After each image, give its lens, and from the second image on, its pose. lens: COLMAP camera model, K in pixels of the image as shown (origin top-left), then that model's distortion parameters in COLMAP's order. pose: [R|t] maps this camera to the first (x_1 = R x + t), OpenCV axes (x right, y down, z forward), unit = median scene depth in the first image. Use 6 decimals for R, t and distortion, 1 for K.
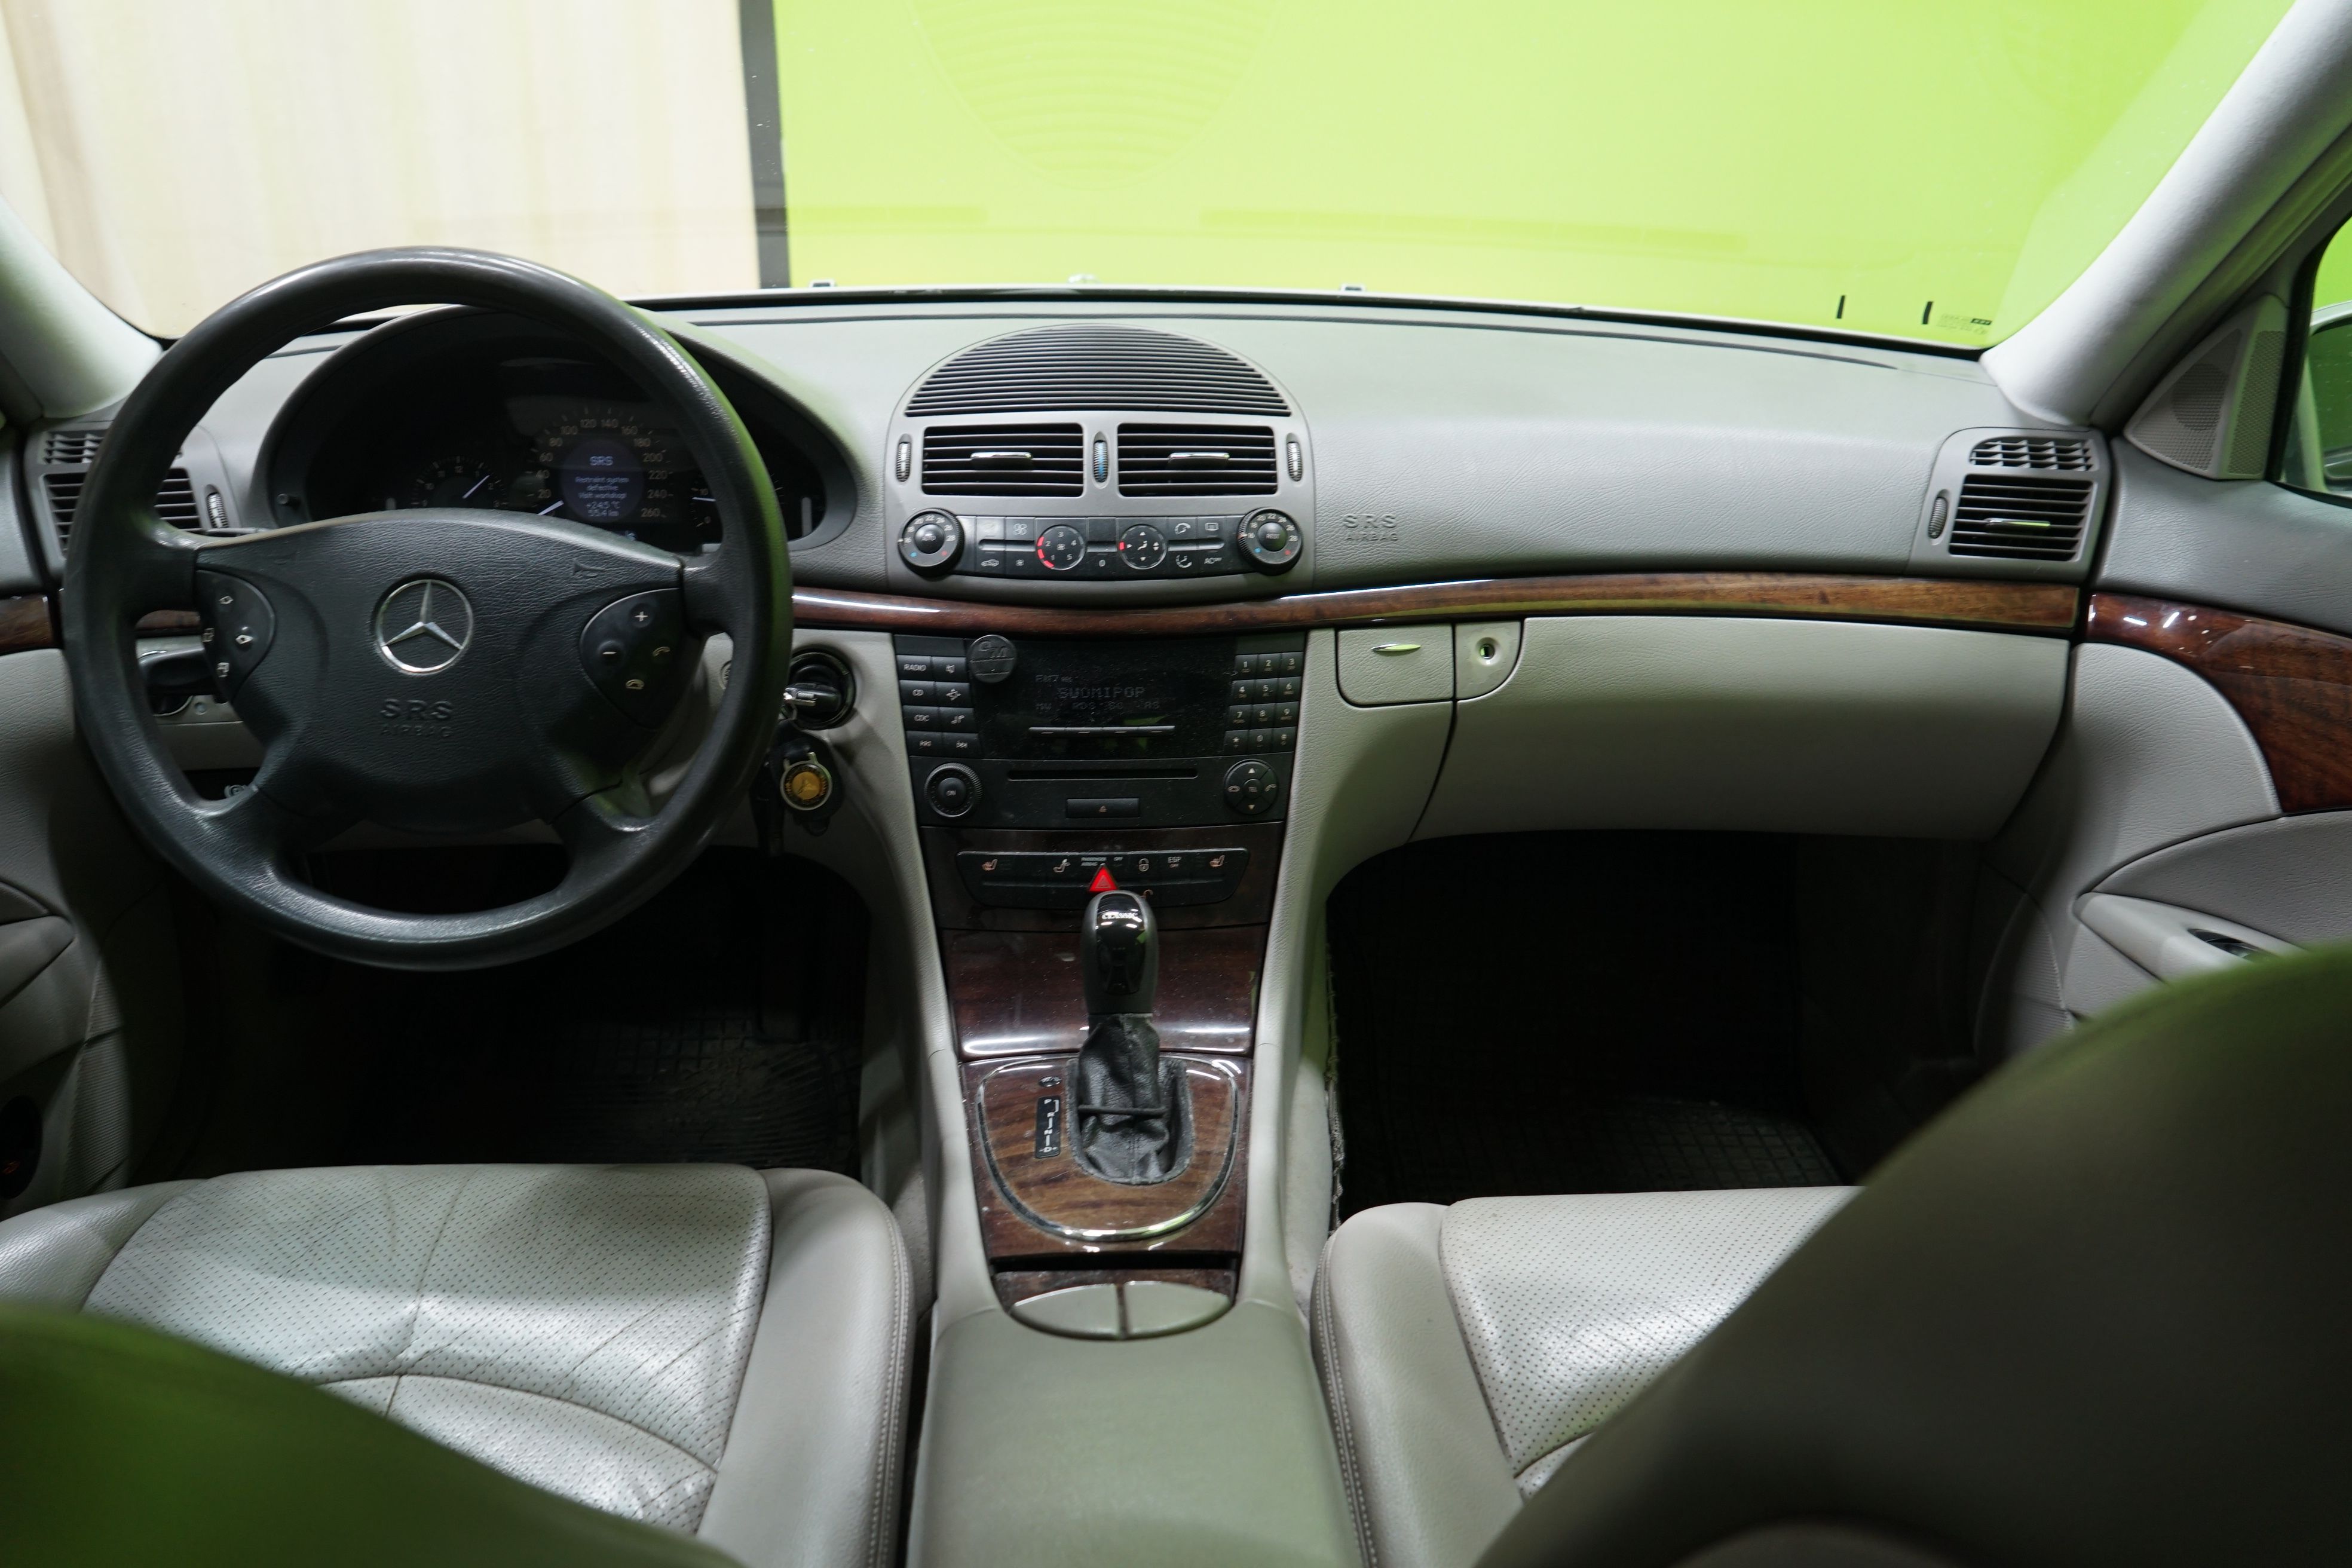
lens RADIAL K [[1748.2, 0, 1176.7], [0, 1748.2, 786.2], [0, 0, 1]] dist [-0.003342, 0.011531]
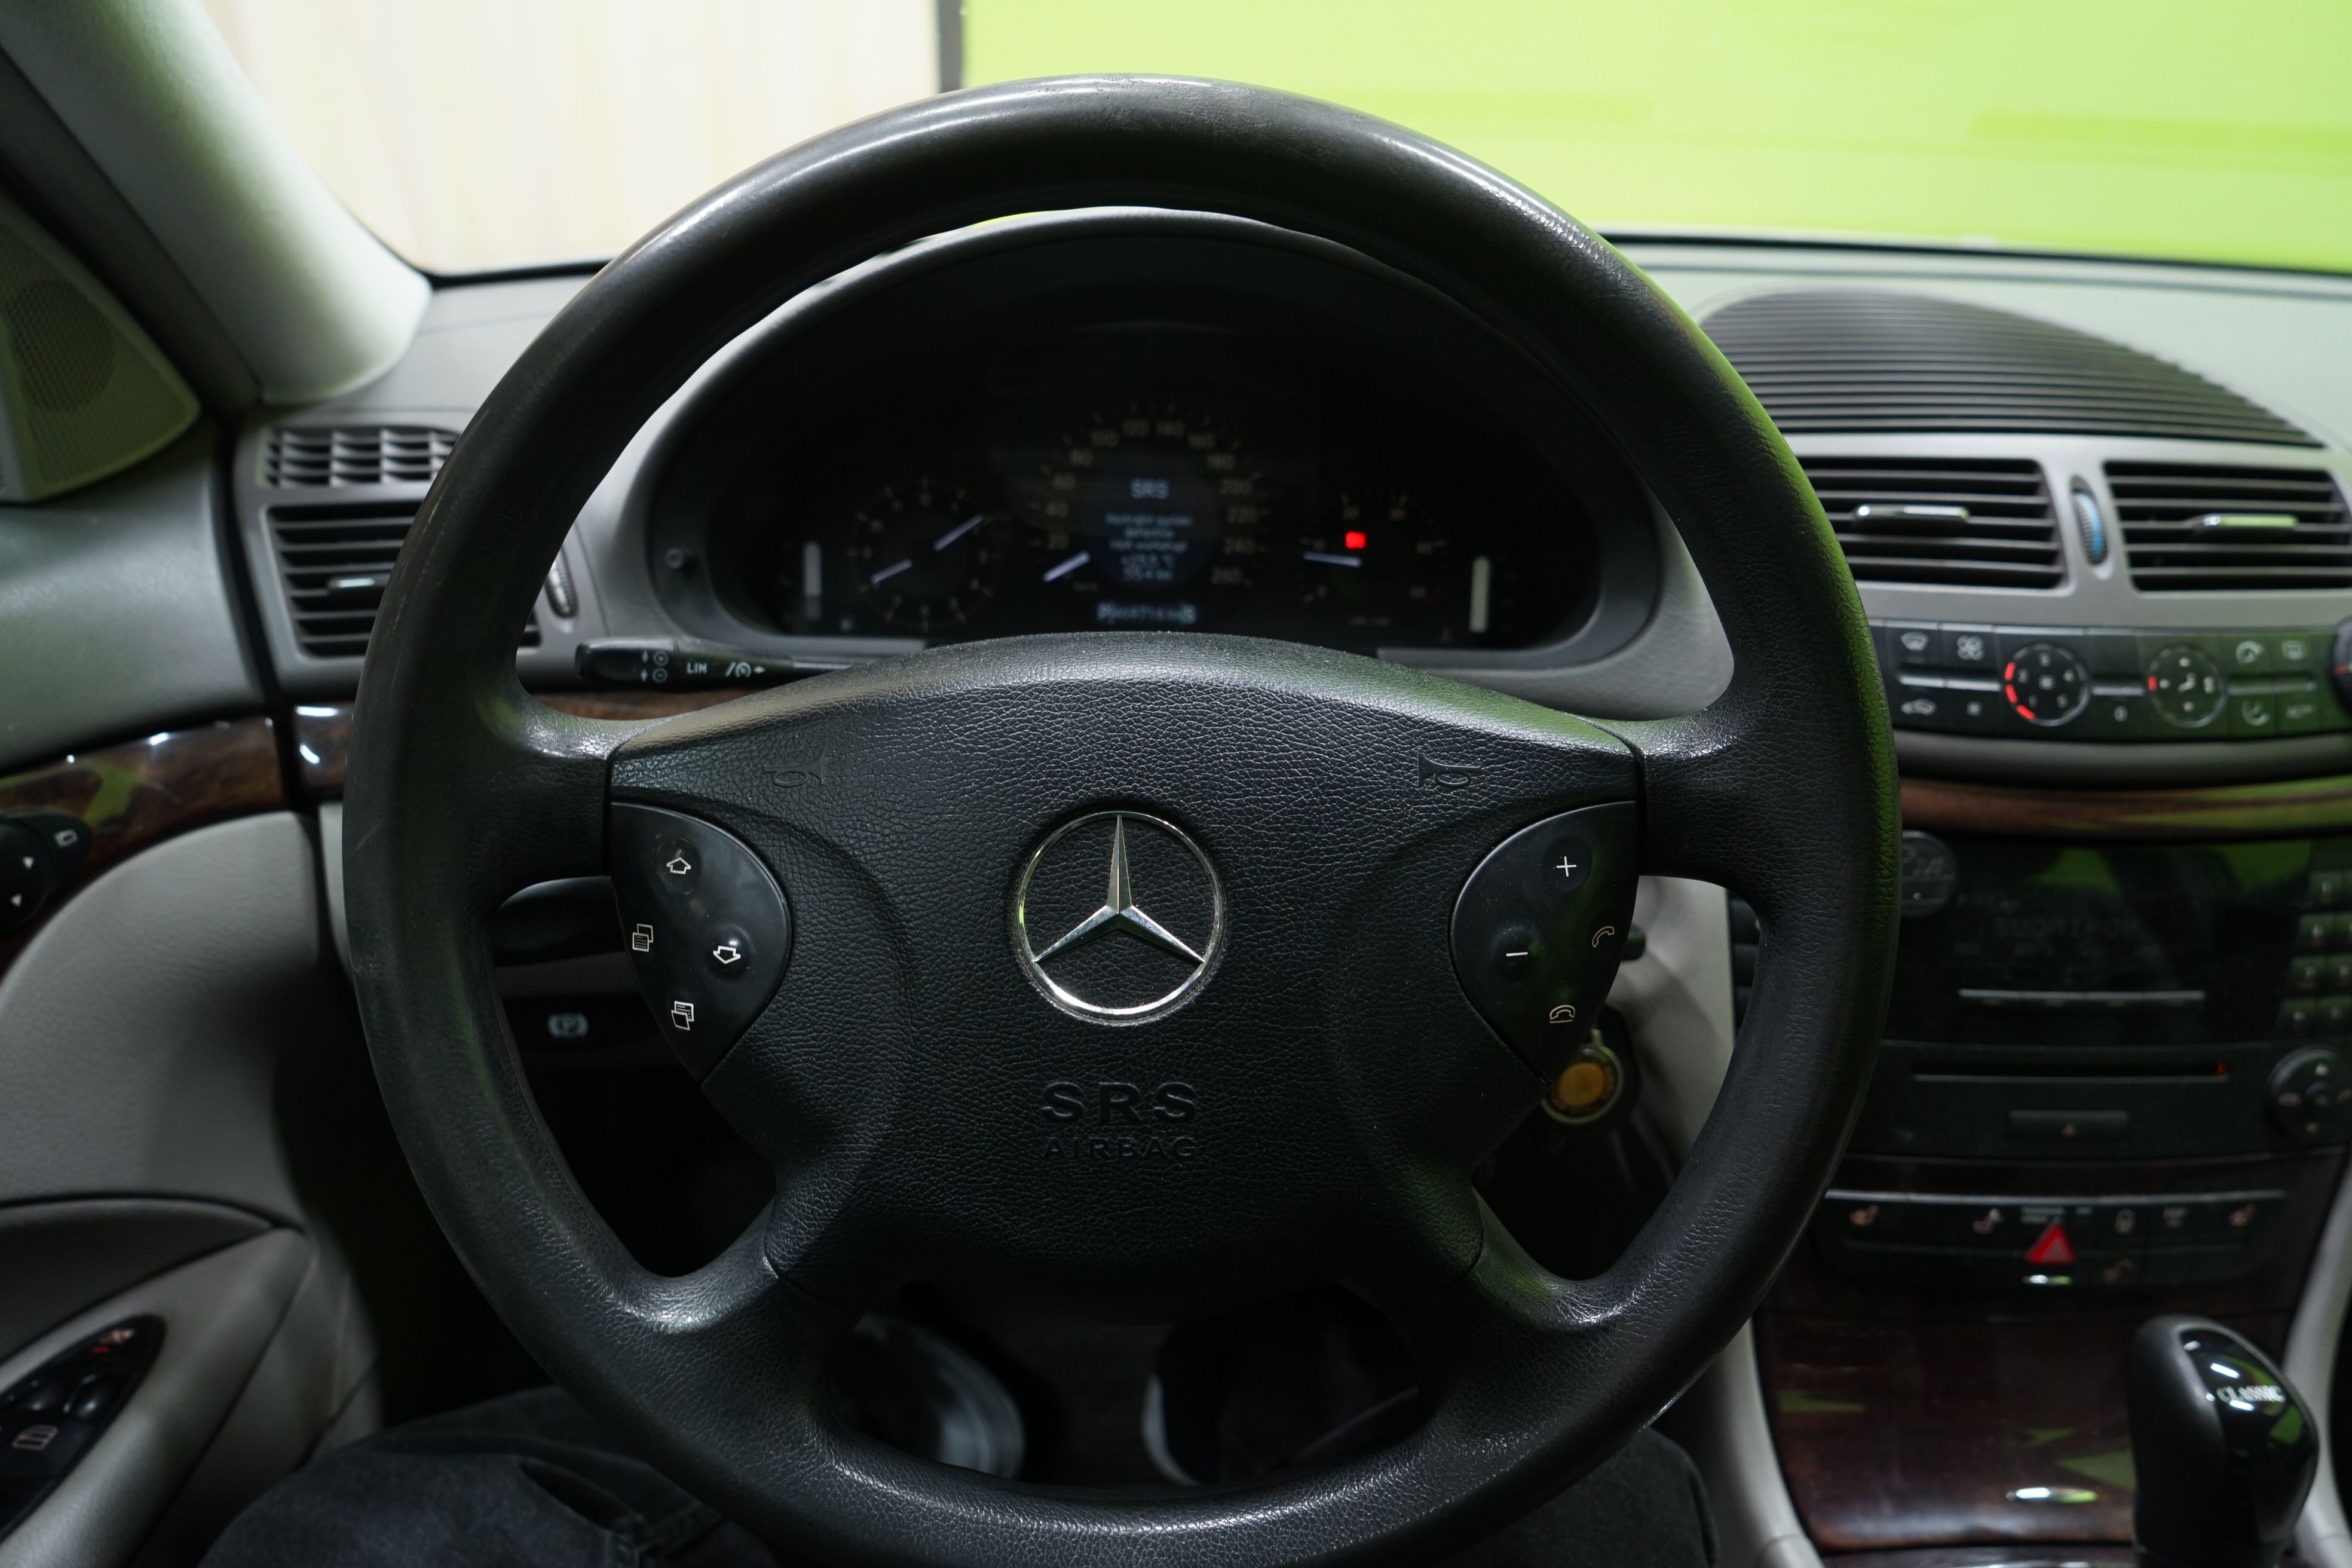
lens RADIAL K [[1579.4, 0, 1170.9], [0, 1579.4, 779.4], [0, 0, 1]] dist [-0.003532, 0.000793]
pose [[0.999521, 0.028145, -0.012847, -0.337124], [-0.027454, 0.998313, 0.051165, -0.121913], [0.014265, -0.050788, 0.998608, 0.475394]]
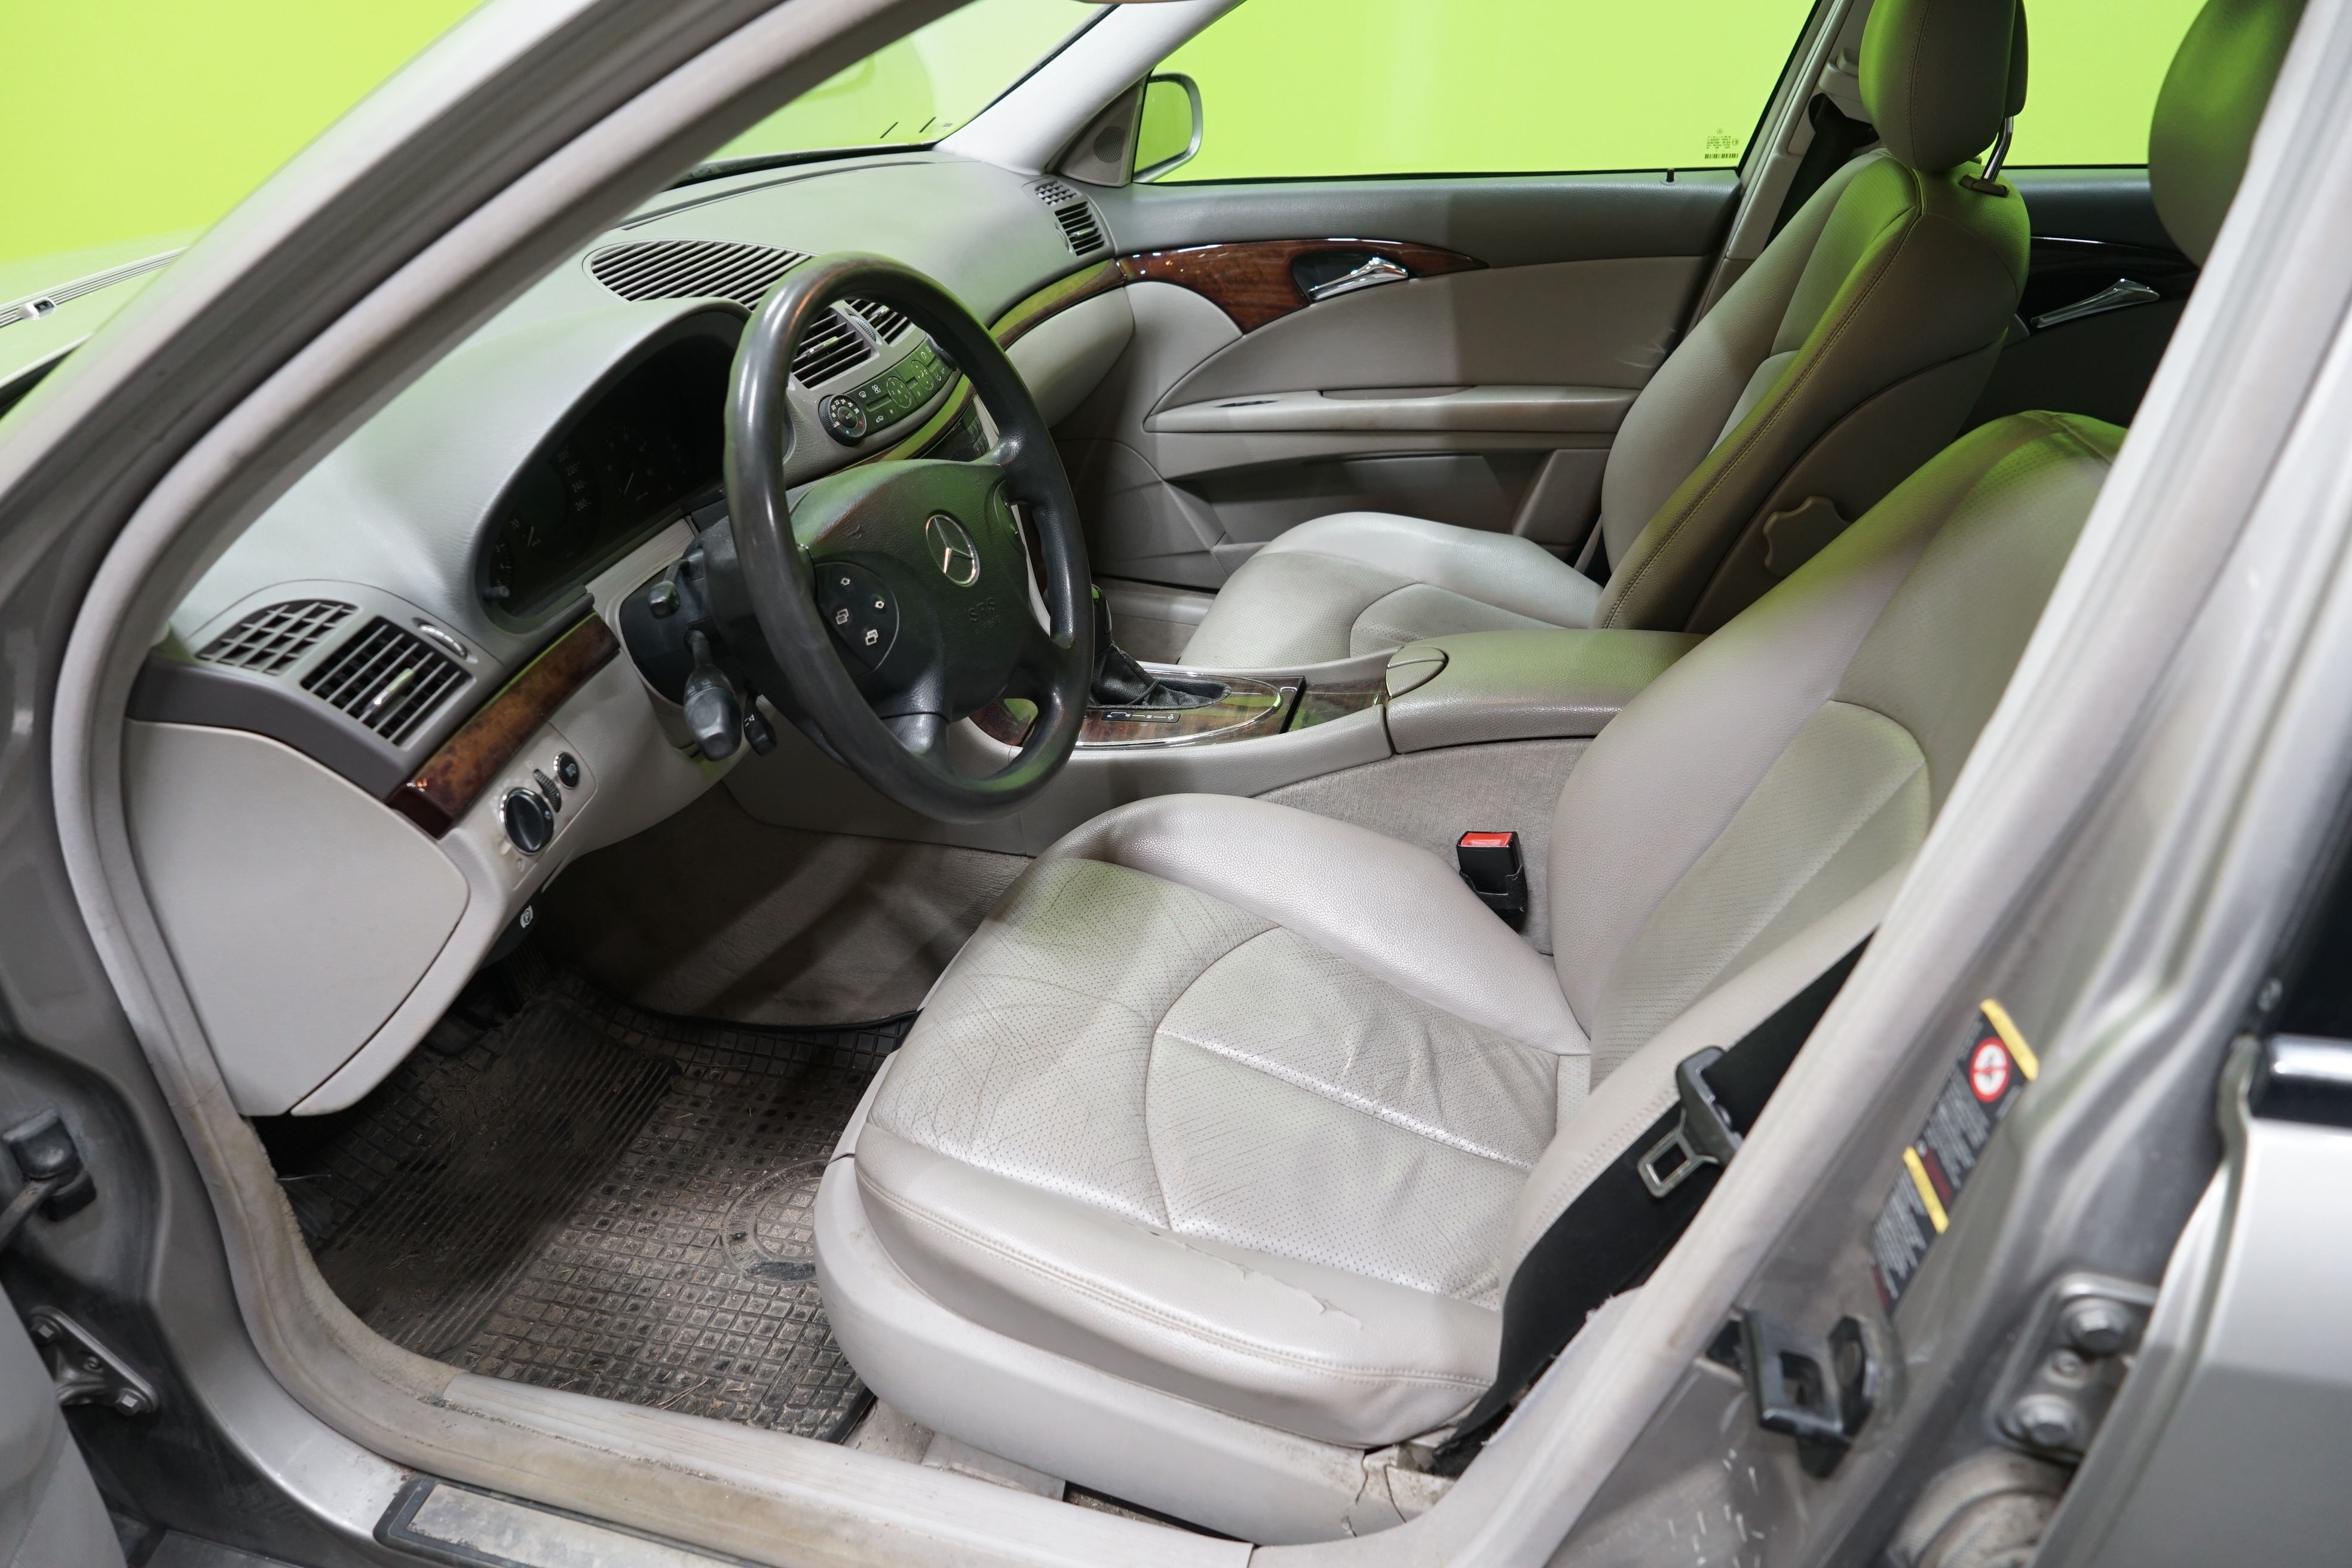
lens RADIAL K [[1579.4, 0, 1173.9], [0, 1579.4, 787.0], [0, 0, 1]] dist [-0.003532, 0.000793]
pose [[0.288470, -0.496654, 0.818608, -1.140609], [0.362053, 0.848056, 0.386936, -0.268694], [-0.886399, 0.184760, 0.424454, 0.341951]]
